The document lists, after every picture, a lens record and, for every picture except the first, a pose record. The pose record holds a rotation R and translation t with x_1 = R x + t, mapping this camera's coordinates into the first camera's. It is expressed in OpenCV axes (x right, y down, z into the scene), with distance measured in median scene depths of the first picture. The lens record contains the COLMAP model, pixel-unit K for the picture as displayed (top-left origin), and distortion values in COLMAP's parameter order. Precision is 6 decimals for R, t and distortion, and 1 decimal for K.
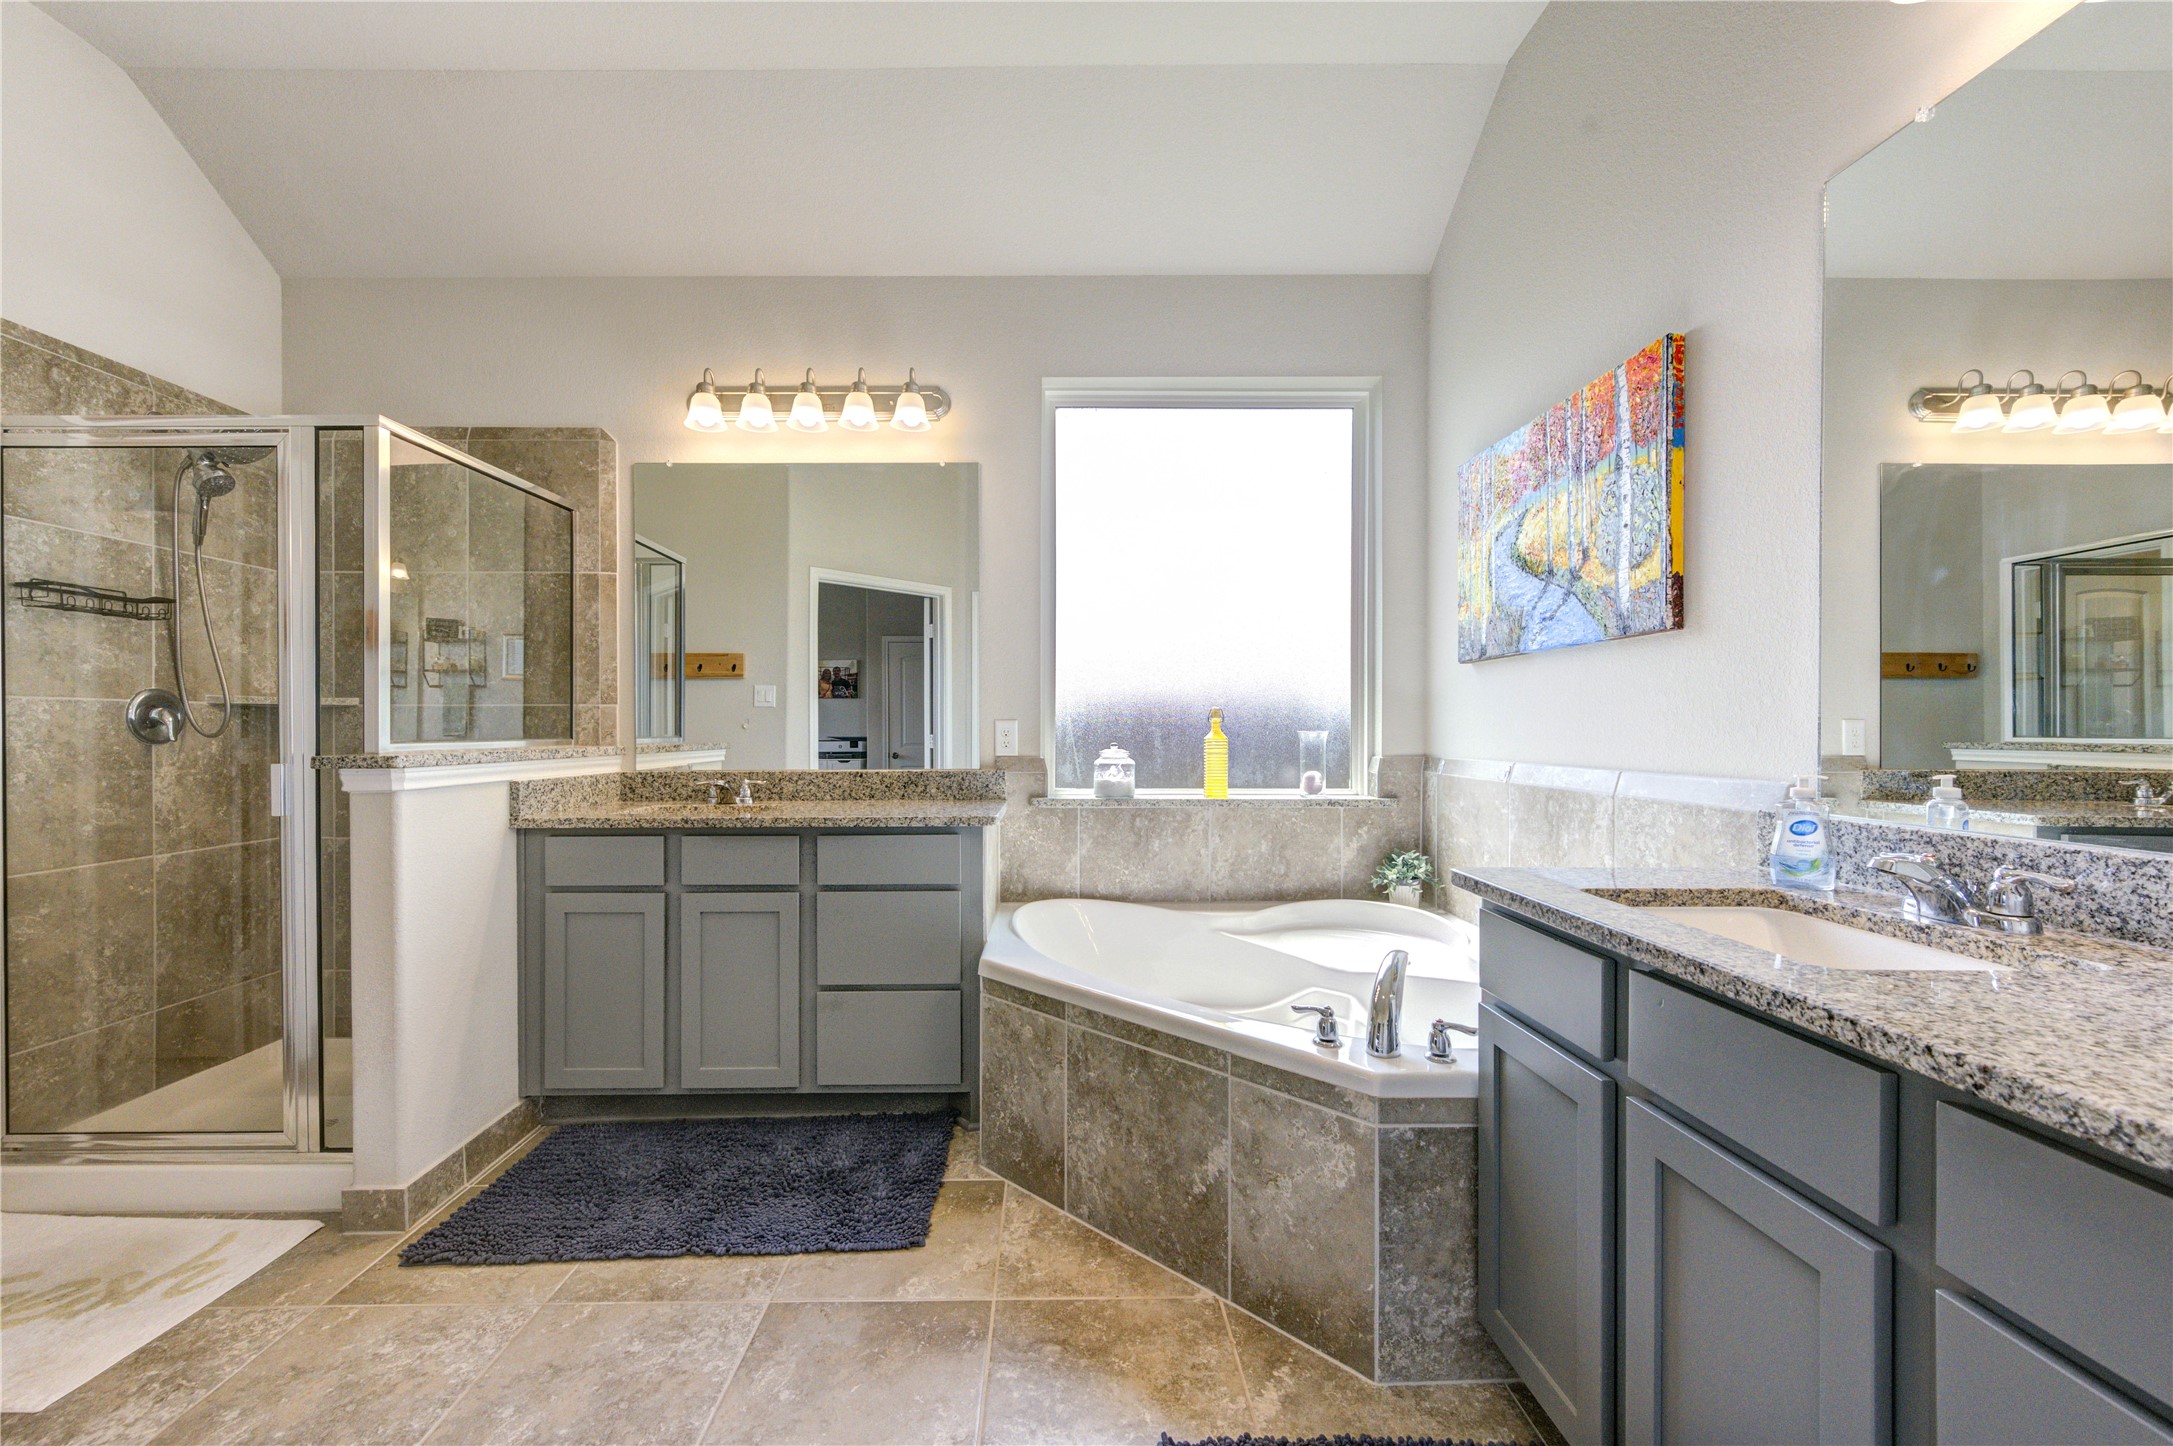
lens RADIAL K [[852.8, 0, 1081.8], [0, 852.8, 728.4], [0, 0, 1]] dist [0.001921, -0.000163]
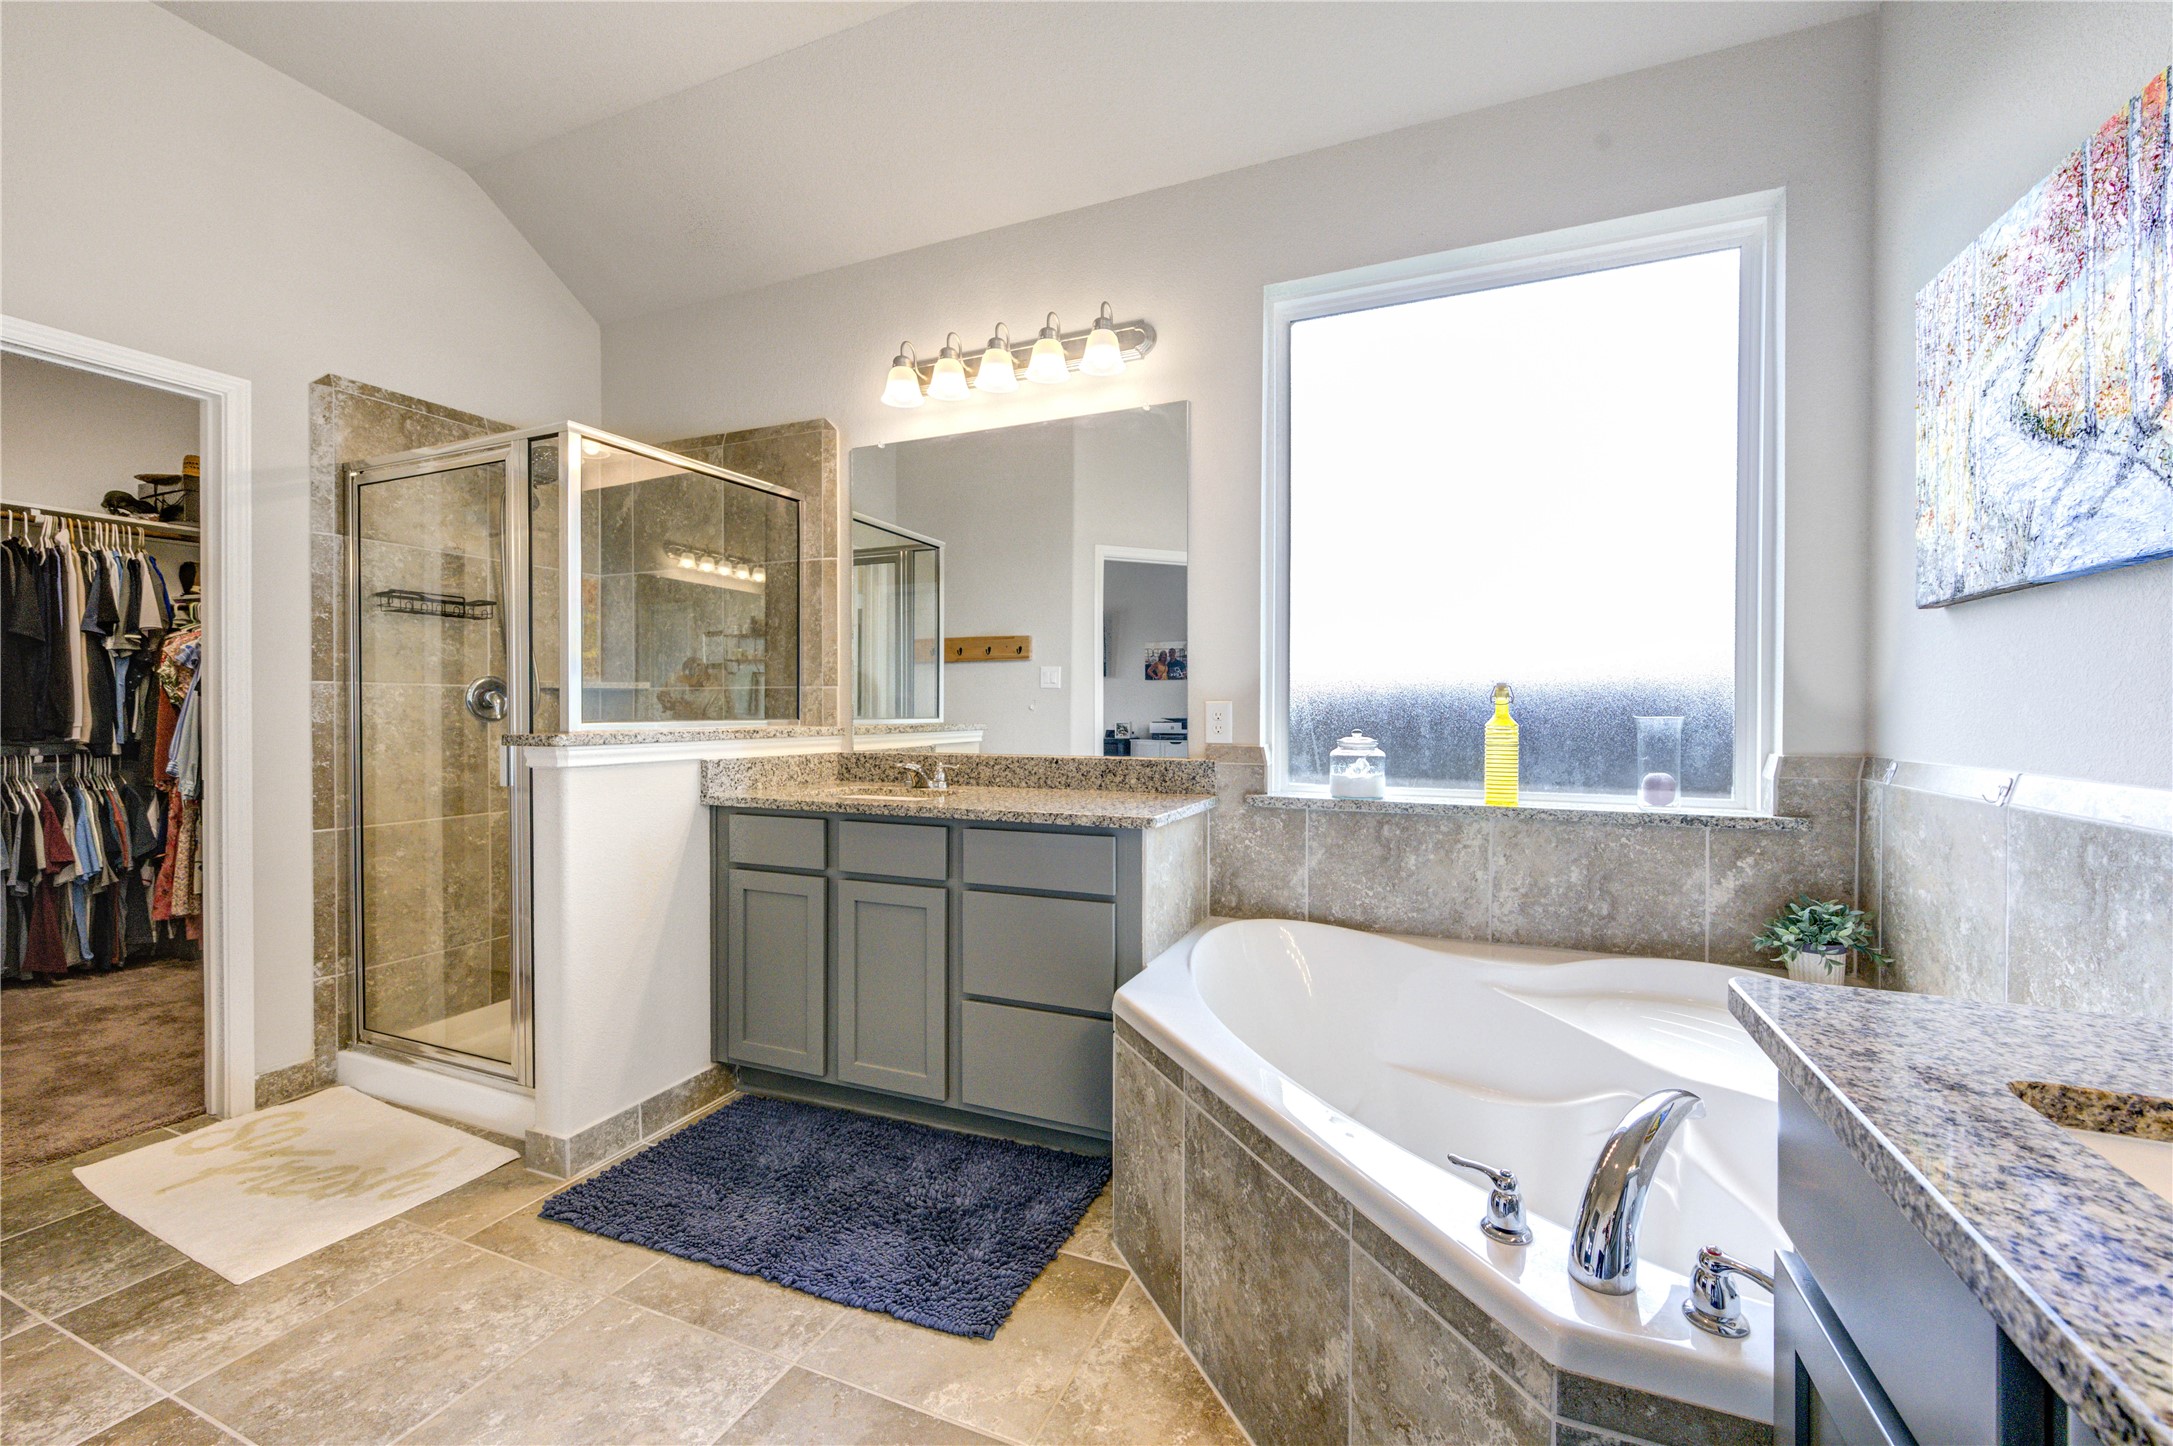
lens RADIAL K [[857.2, 0, 1086.2], [0, 857.2, 714.3], [0, 0, 1]] dist [0.000829, -0.000086]
pose [[0.910646, 0.005131, -0.413156, 0.196363], [-0.003152, 0.999980, 0.005473, -0.001344], [0.413176, -0.003681, 0.910644, 0.237215]]
